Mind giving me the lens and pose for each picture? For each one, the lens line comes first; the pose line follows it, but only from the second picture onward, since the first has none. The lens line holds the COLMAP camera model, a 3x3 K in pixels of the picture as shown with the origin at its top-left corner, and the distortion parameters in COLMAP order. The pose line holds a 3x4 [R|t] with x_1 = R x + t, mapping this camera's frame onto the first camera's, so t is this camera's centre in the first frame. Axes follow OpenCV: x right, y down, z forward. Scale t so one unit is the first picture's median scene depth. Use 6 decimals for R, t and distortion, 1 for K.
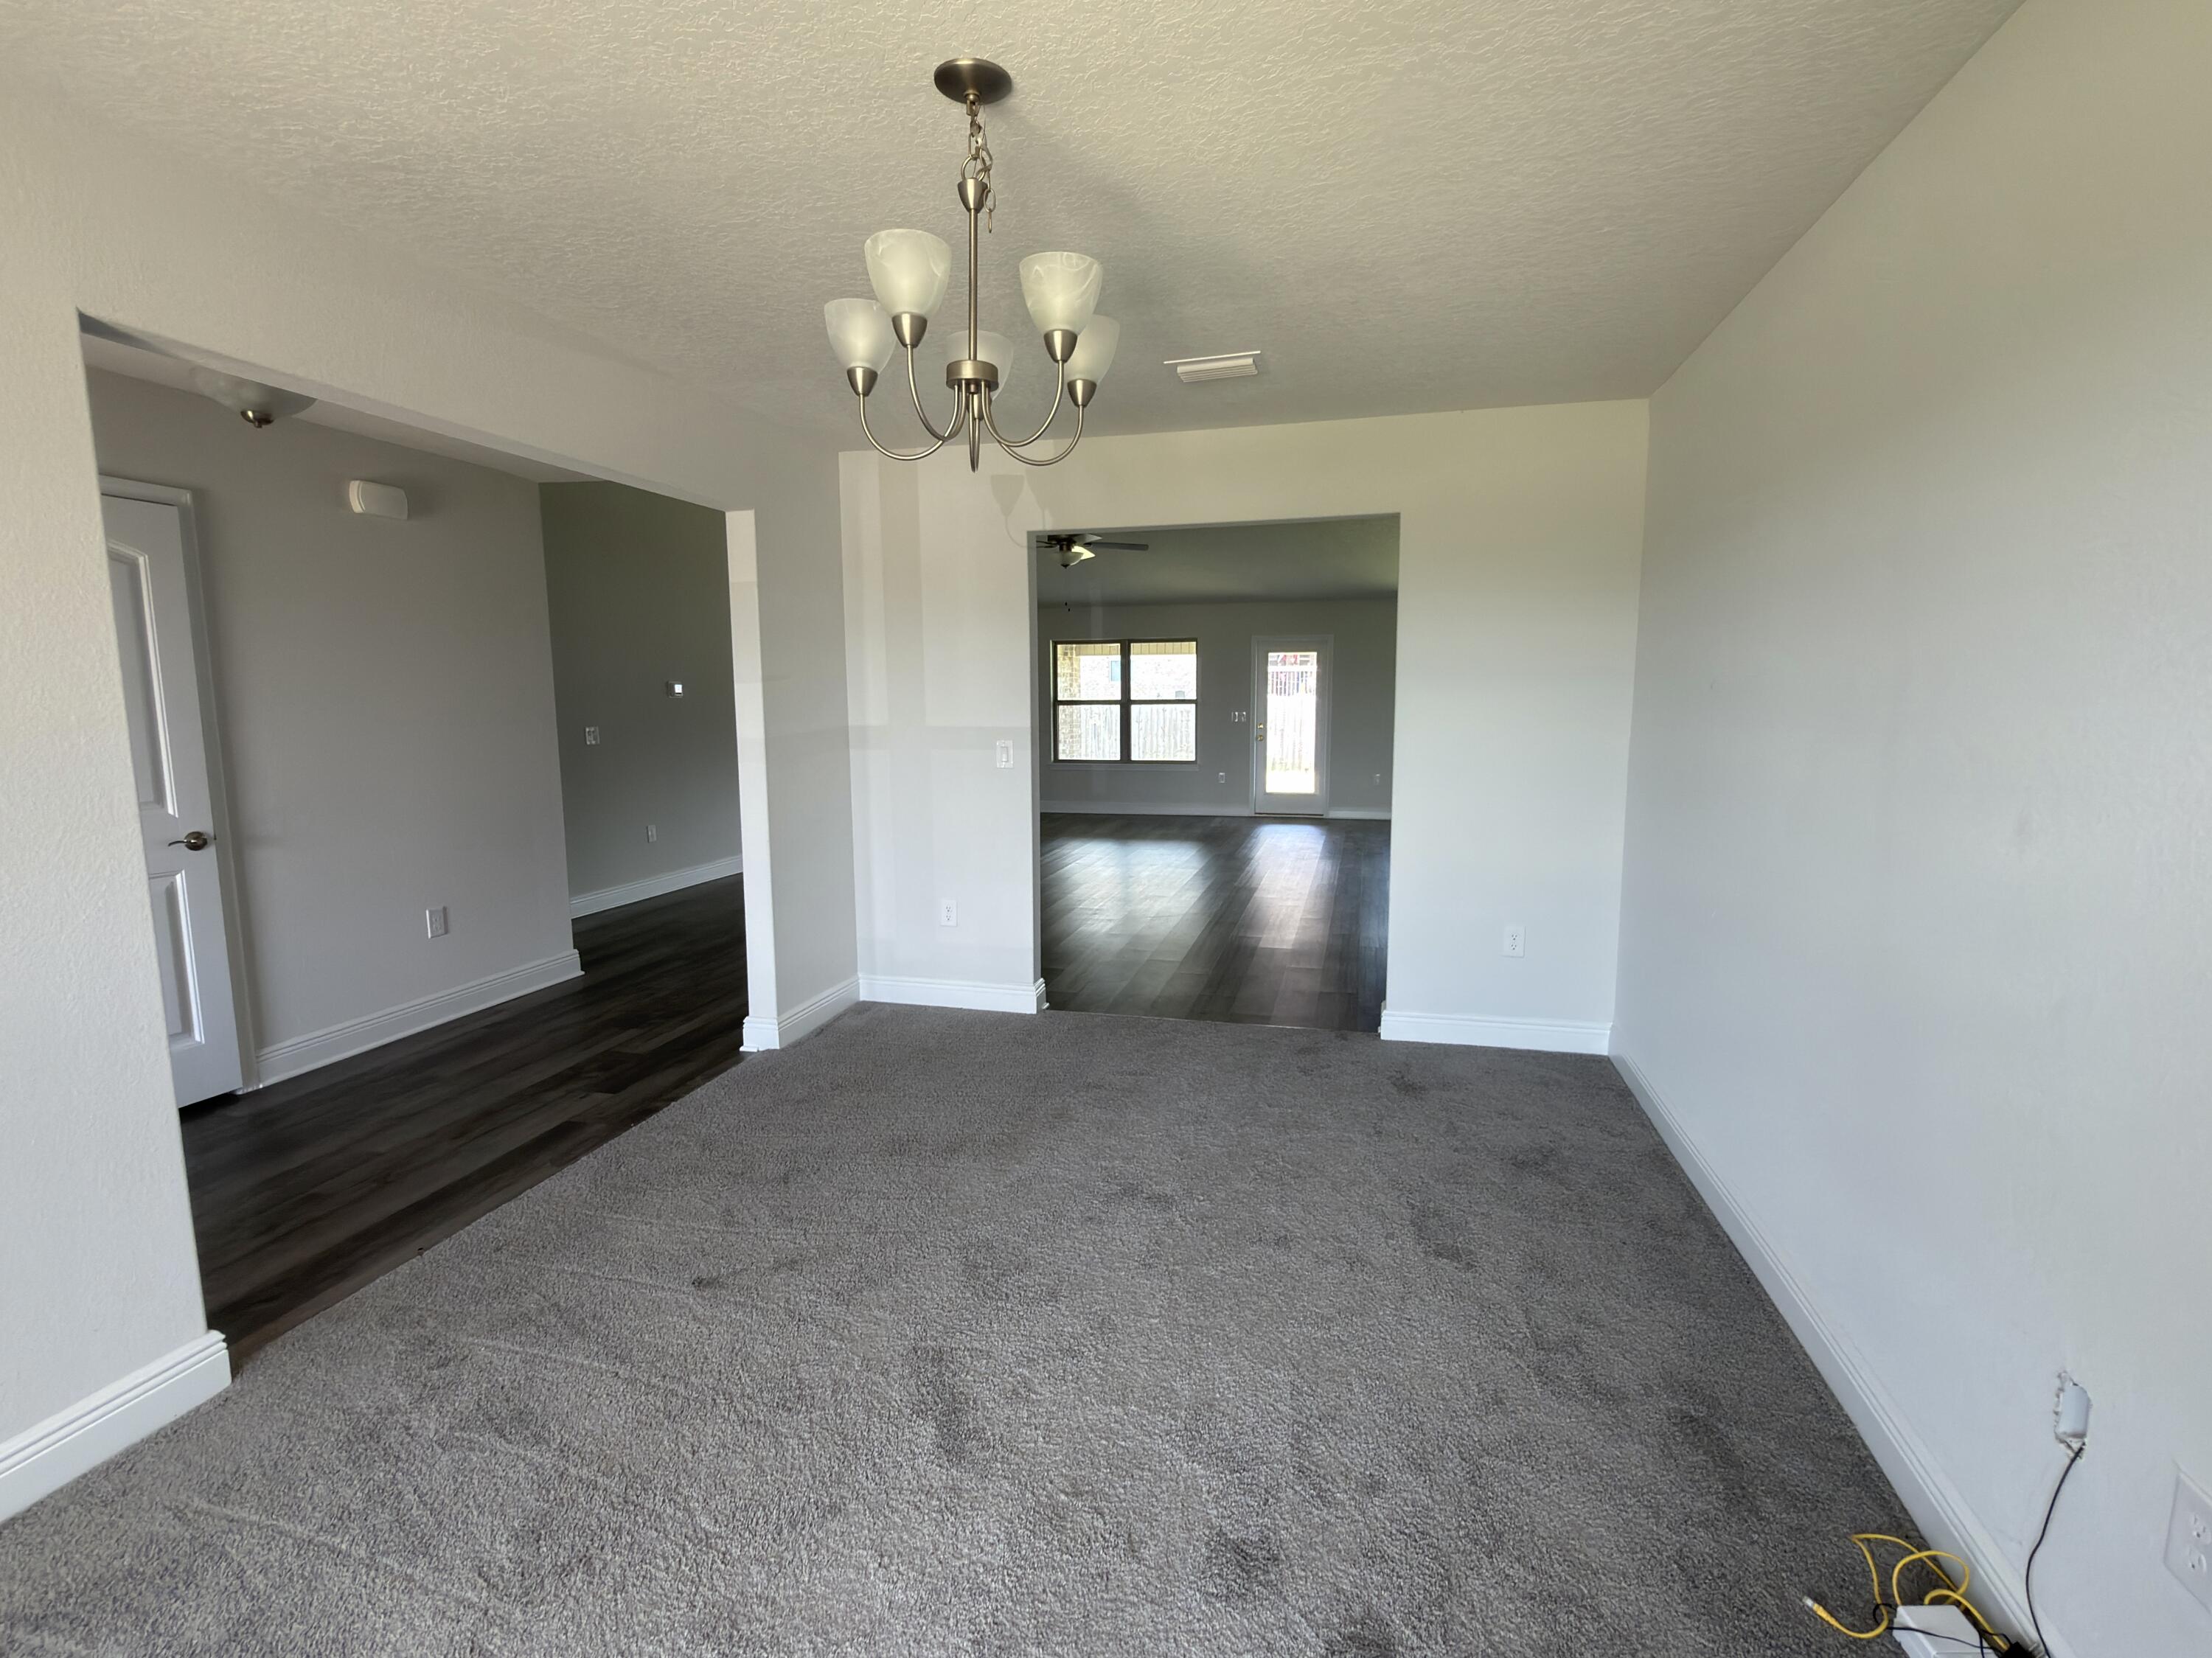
lens RADIAL K [[1039.4, 0, 1108.1], [0, 1039.4, 830.0], [0, 0, 1]] dist [-0.000550, -0.000928]
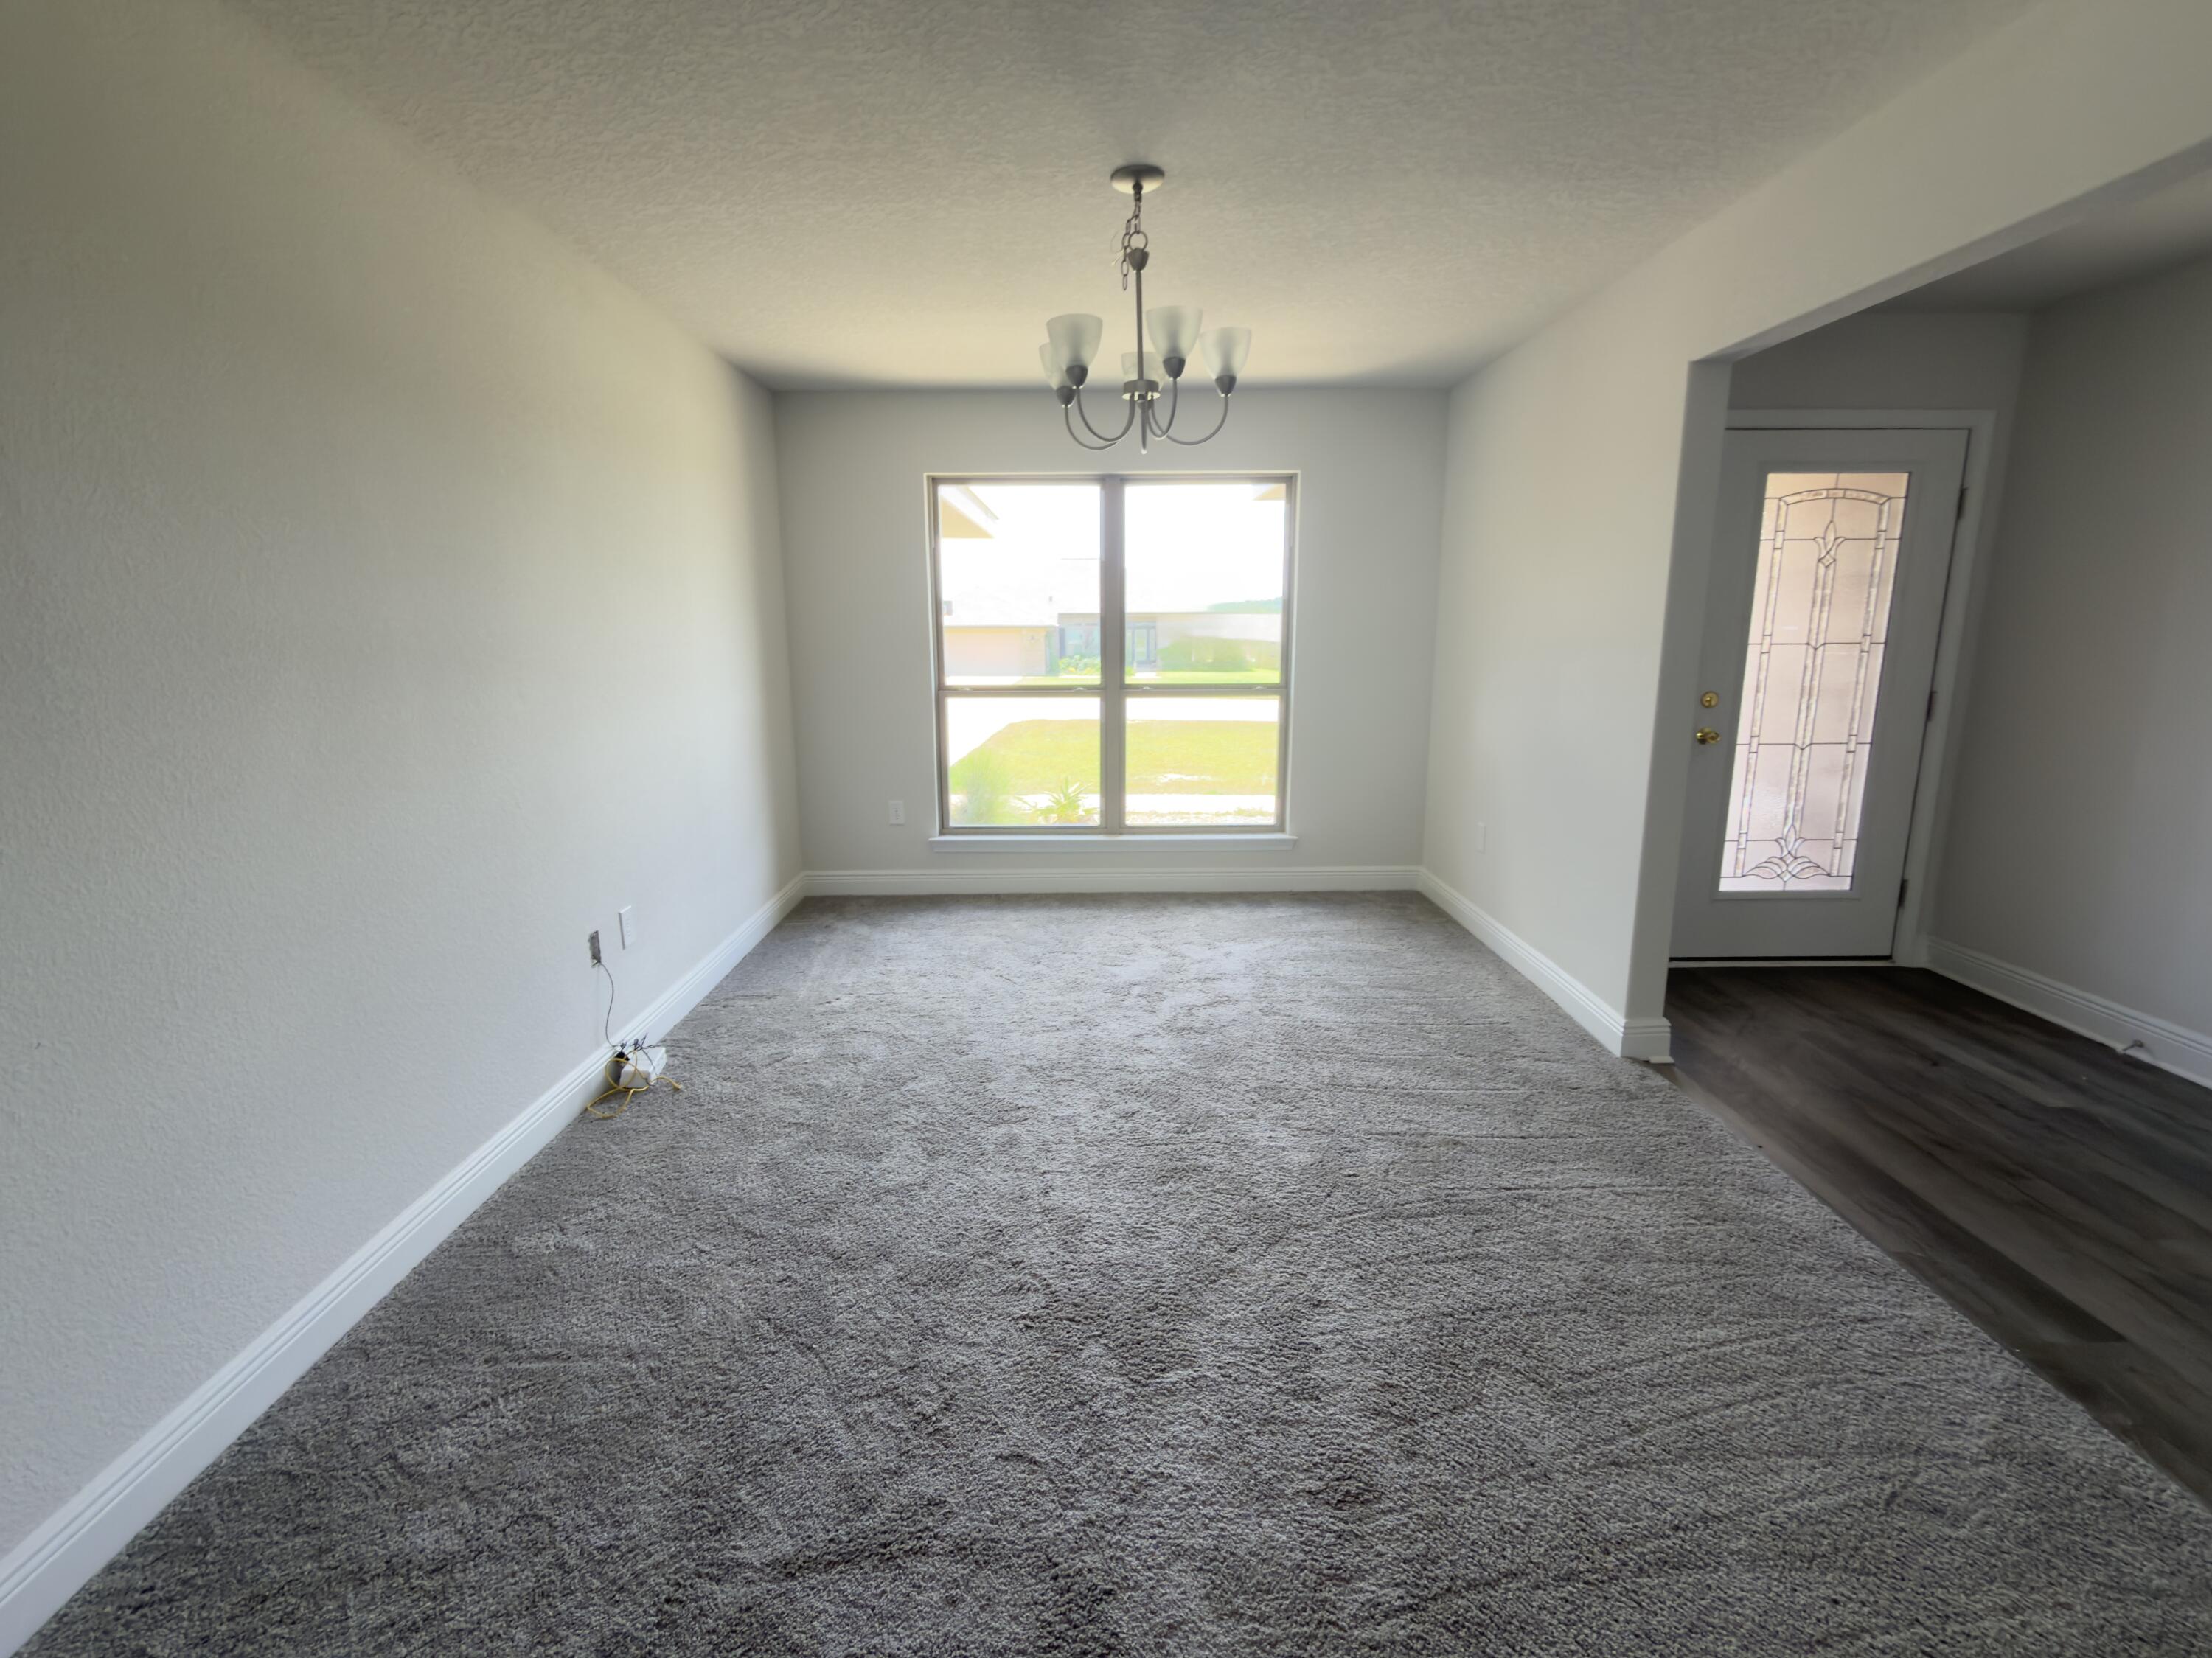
lens RADIAL K [[1039.4, 0, 1108.1], [0, 1039.4, 830.0], [0, 0, 1]] dist [-0.000550, -0.000928]
pose [[-0.970227, 0.054501, -0.235985, 0.164613], [-0.025173, 0.946383, 0.322064, -0.176342], [0.240885, 0.318416, -0.916835, 1.423028]]
